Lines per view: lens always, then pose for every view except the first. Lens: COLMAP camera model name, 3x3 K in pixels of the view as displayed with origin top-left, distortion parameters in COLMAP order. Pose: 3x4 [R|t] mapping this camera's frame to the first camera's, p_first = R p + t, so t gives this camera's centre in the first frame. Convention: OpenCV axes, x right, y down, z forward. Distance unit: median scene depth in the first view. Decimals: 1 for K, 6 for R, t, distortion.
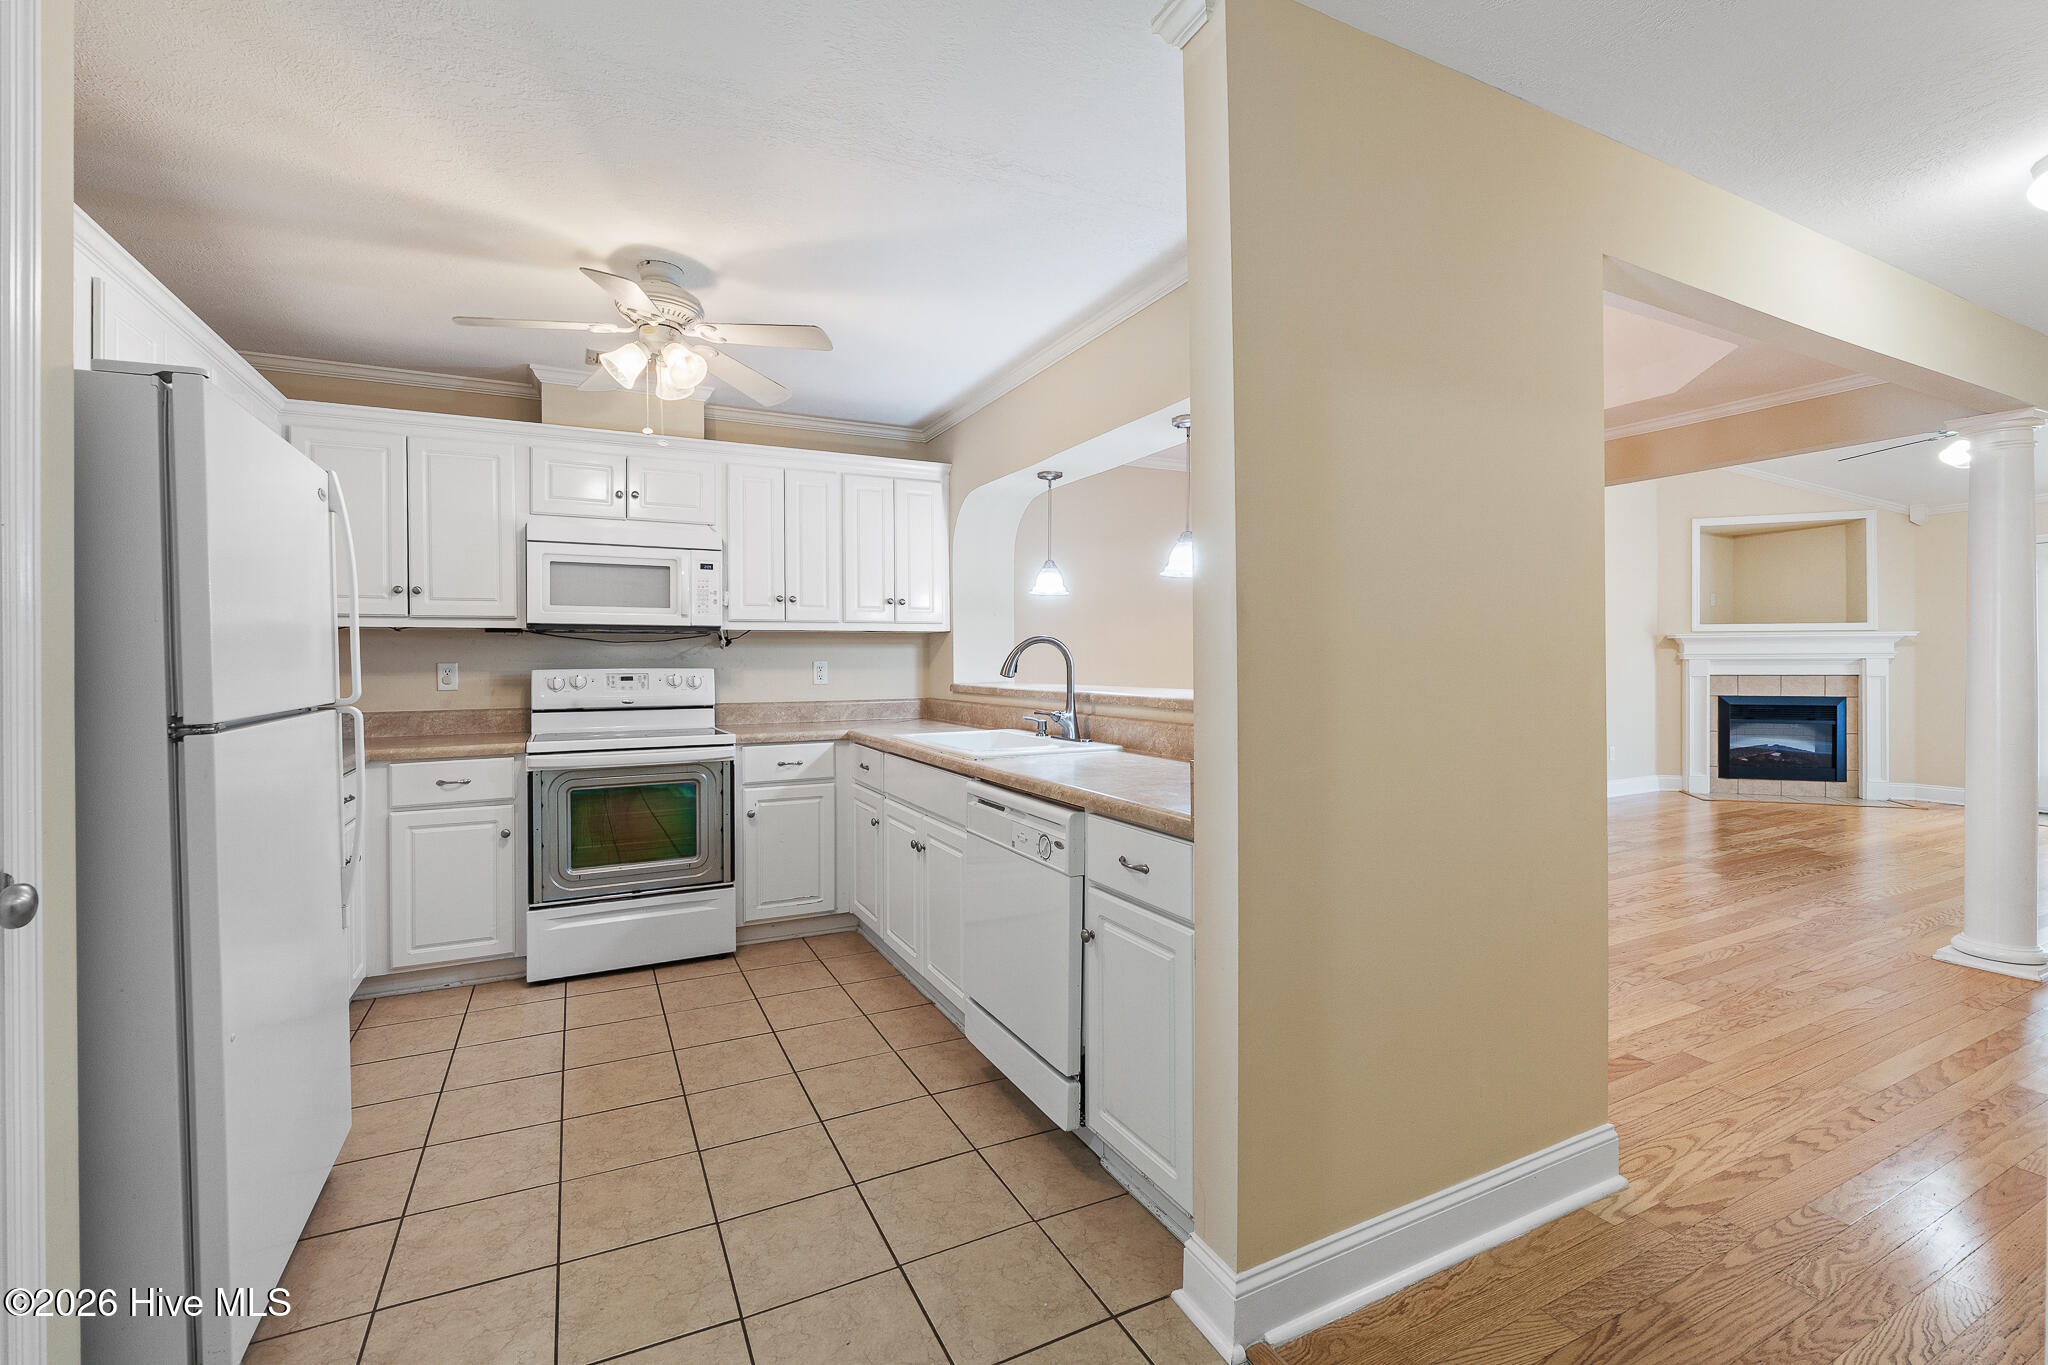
lens RADIAL K [[875.3, 0, 984.5], [0, 875.3, 662.7], [0, 0, 1]] dist [-0.001999, -0.002231]
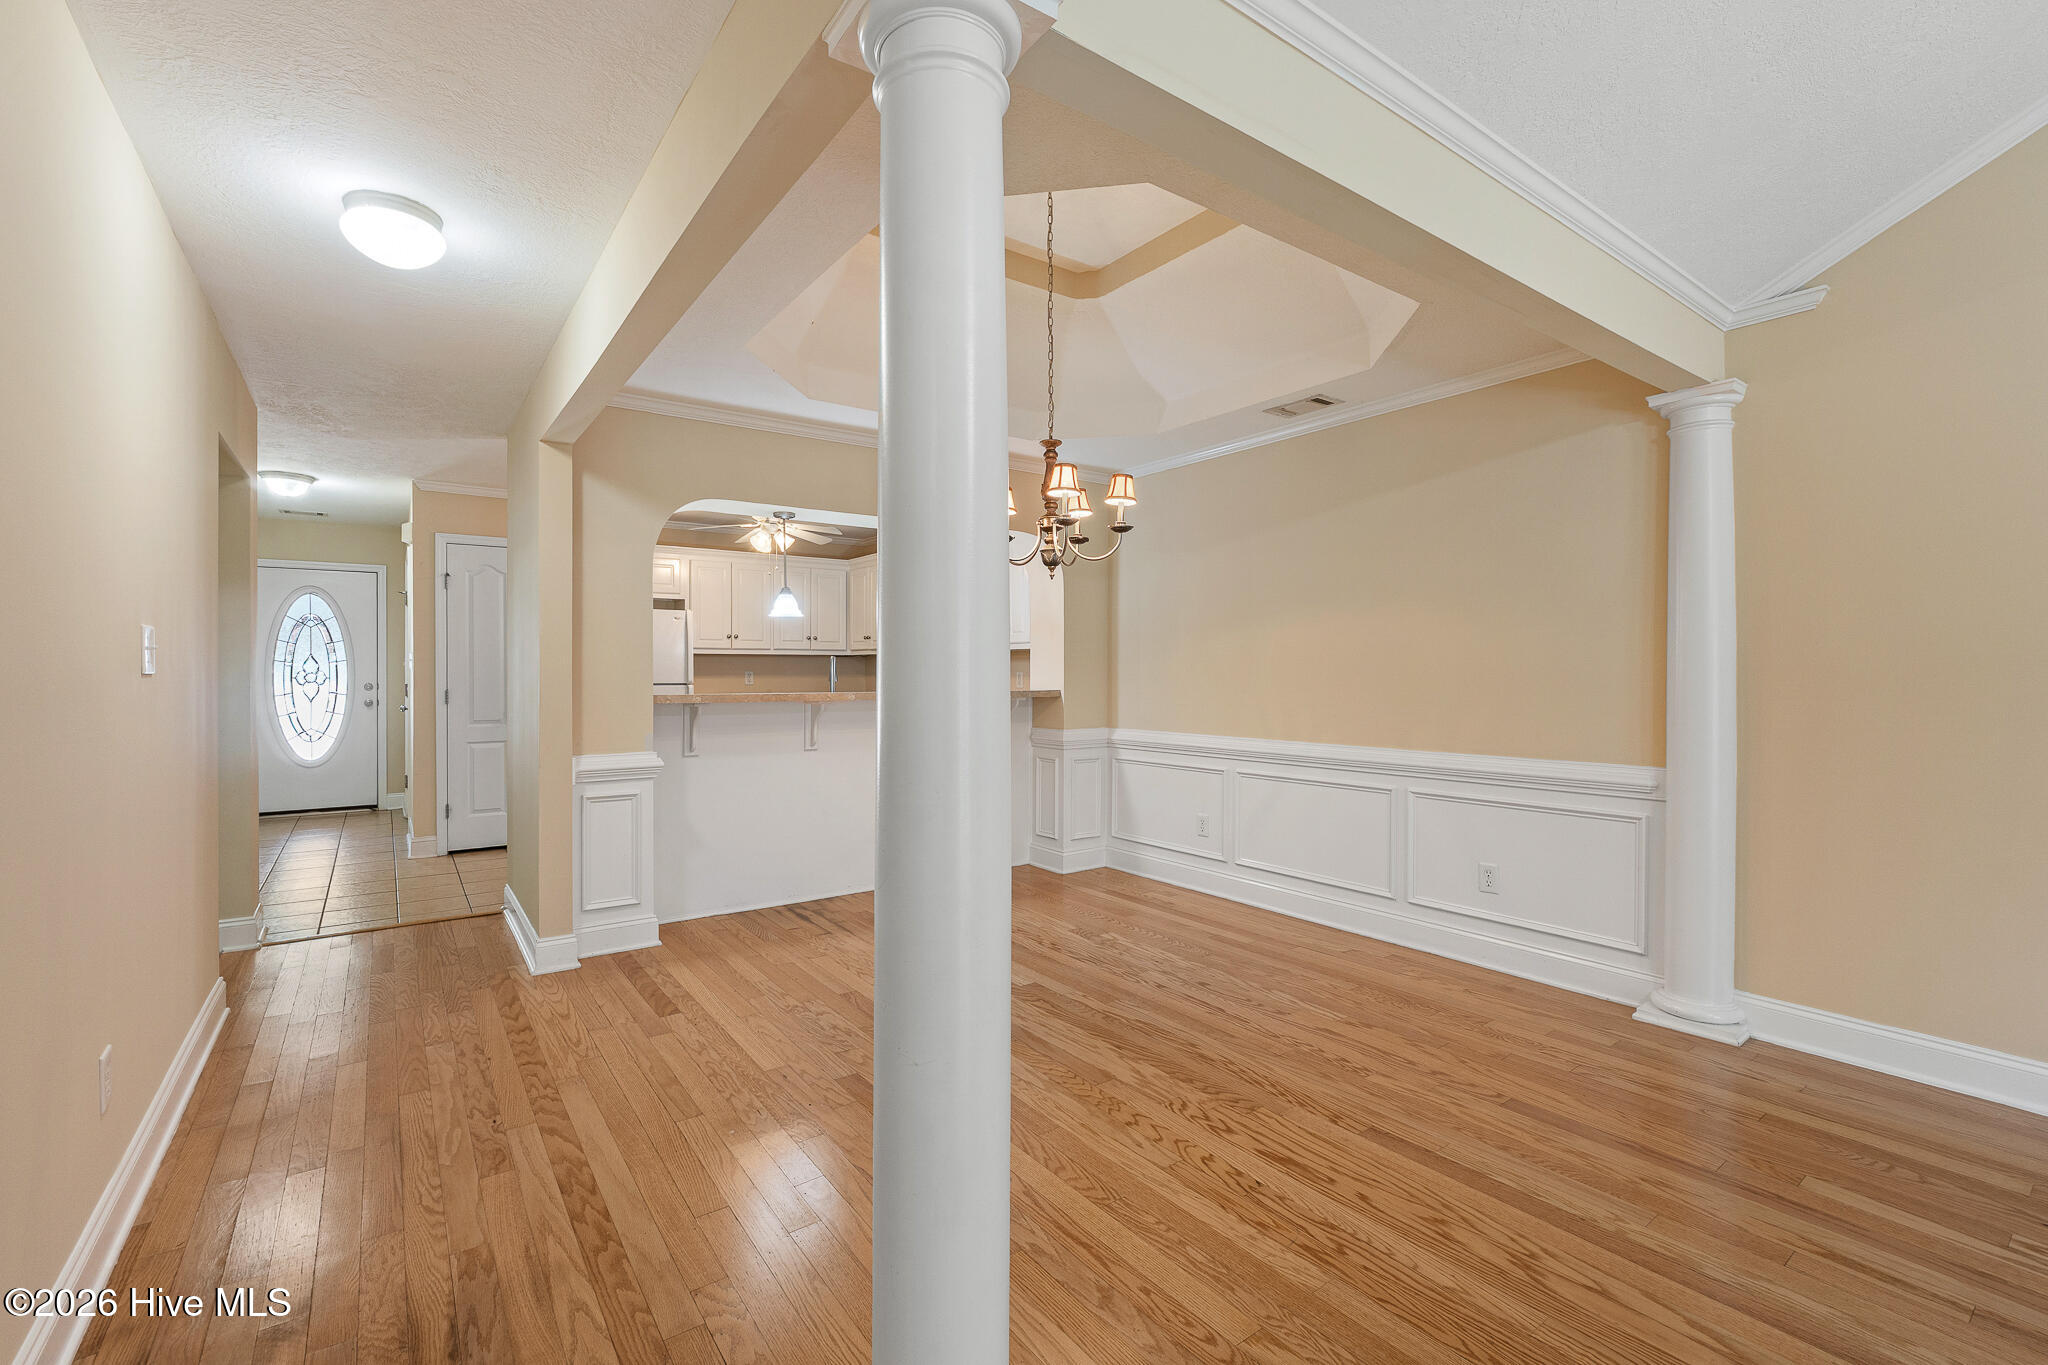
lens RADIAL K [[875.3, 0, 1002.2], [0, 875.3, 675.5], [0, 0, 1]] dist [-0.001999, -0.002231]
pose [[0.158903, 0.009265, -0.987251, 1.726844], [-0.006914, 0.999942, 0.008271, -0.011549], [0.987270, 0.005511, 0.158958, 1.092802]]
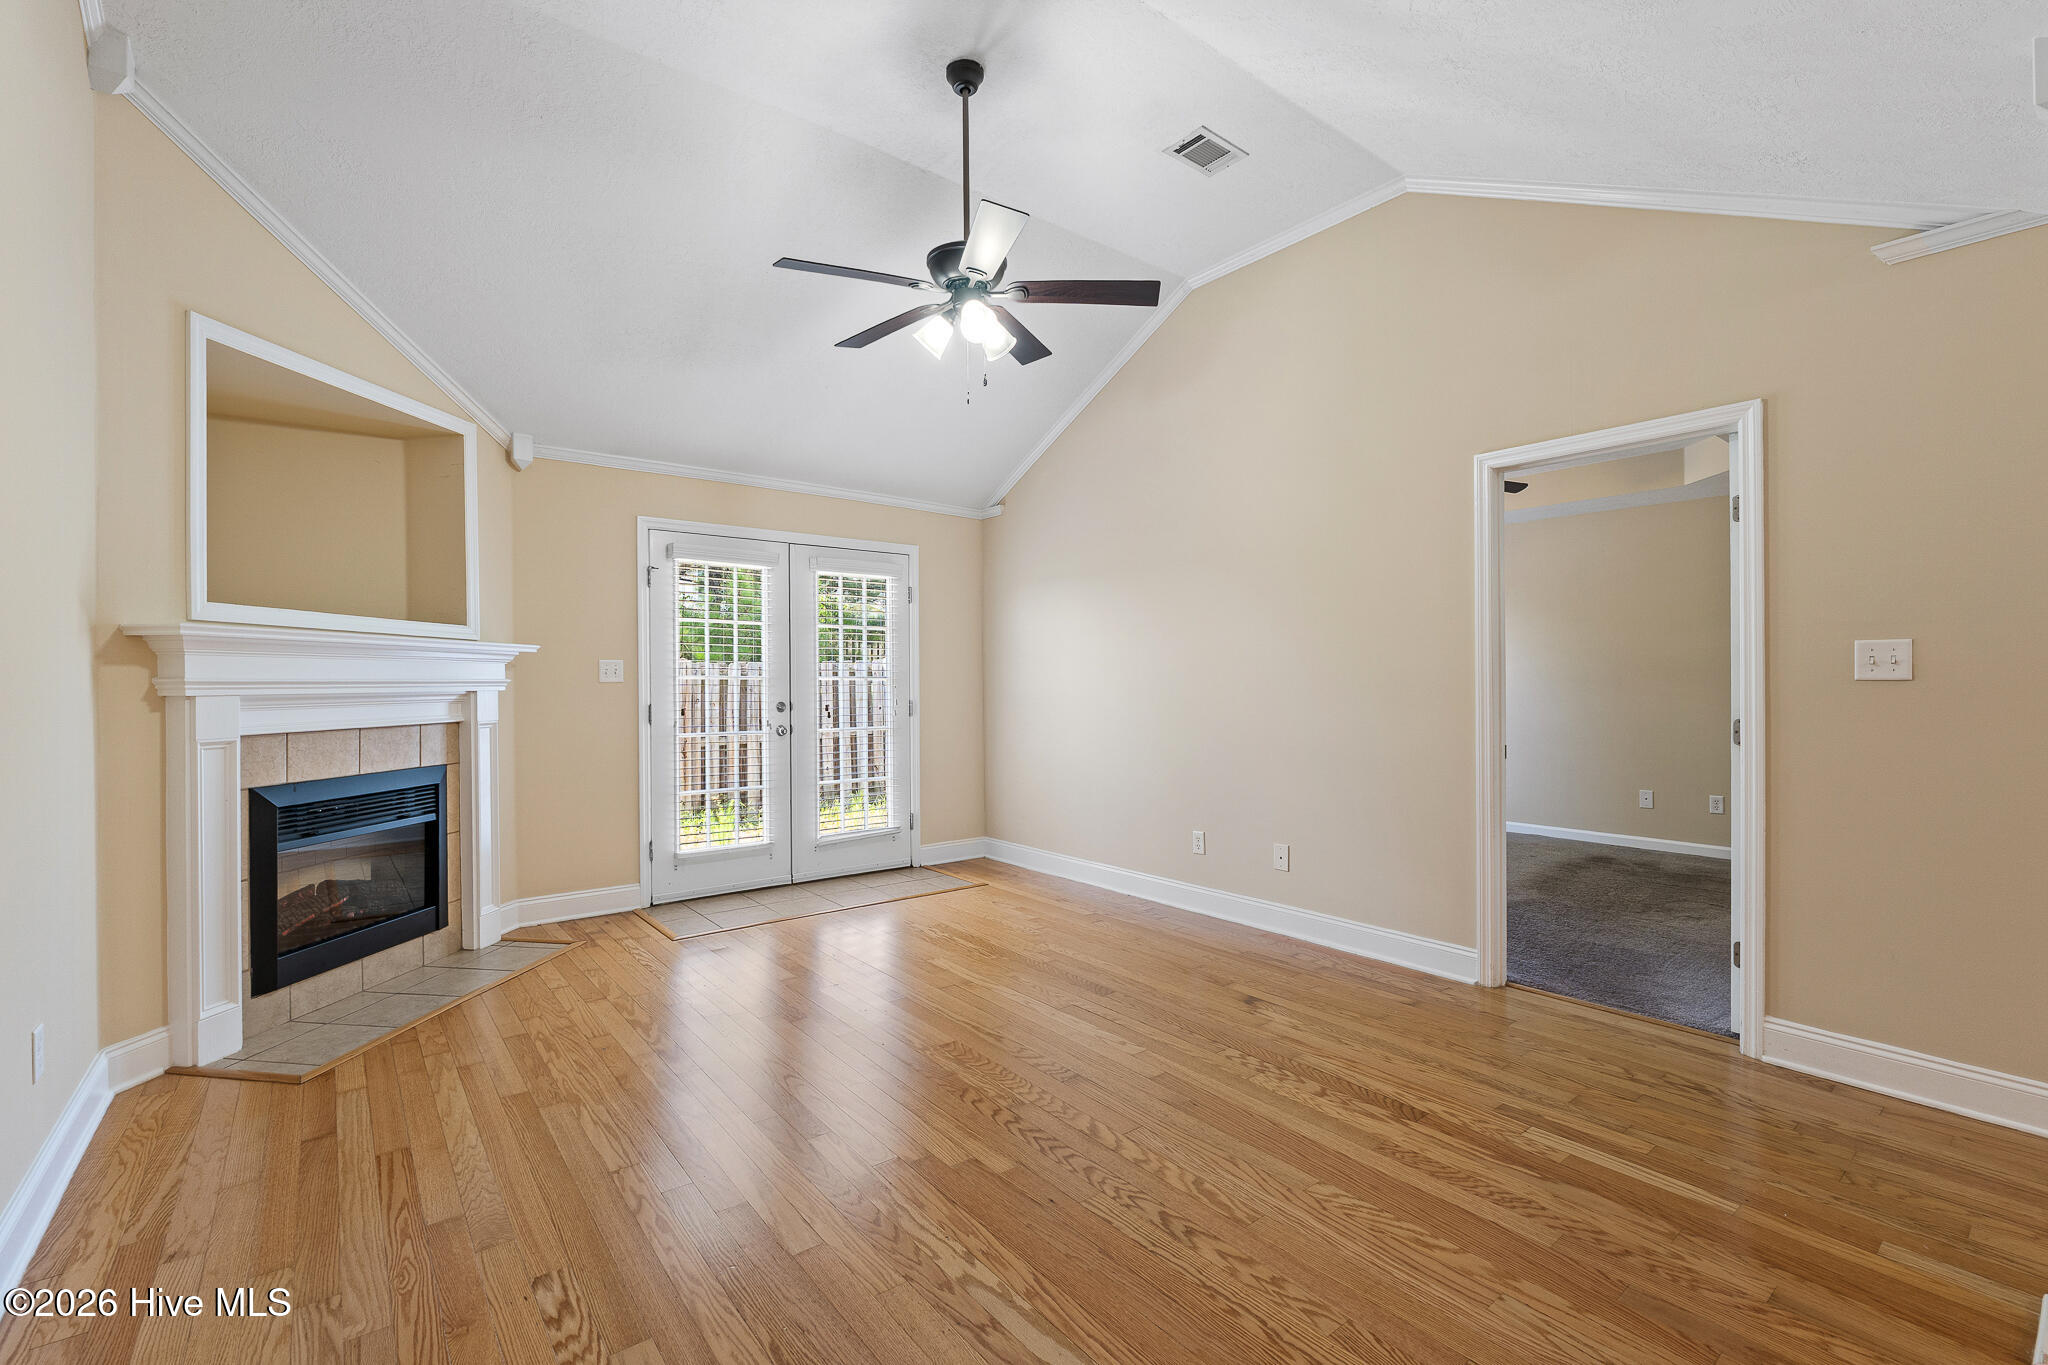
lens RADIAL K [[875.3, 0, 1006.9], [0, 875.3, 684.4], [0, 0, 1]] dist [-0.001999, -0.002231]
pose [[-0.209171, 0.001632, 0.977878, 0.975890], [0.007452, 0.999972, -0.000075, -0.015430], [-0.977851, 0.007271, -0.209177, 1.883507]]
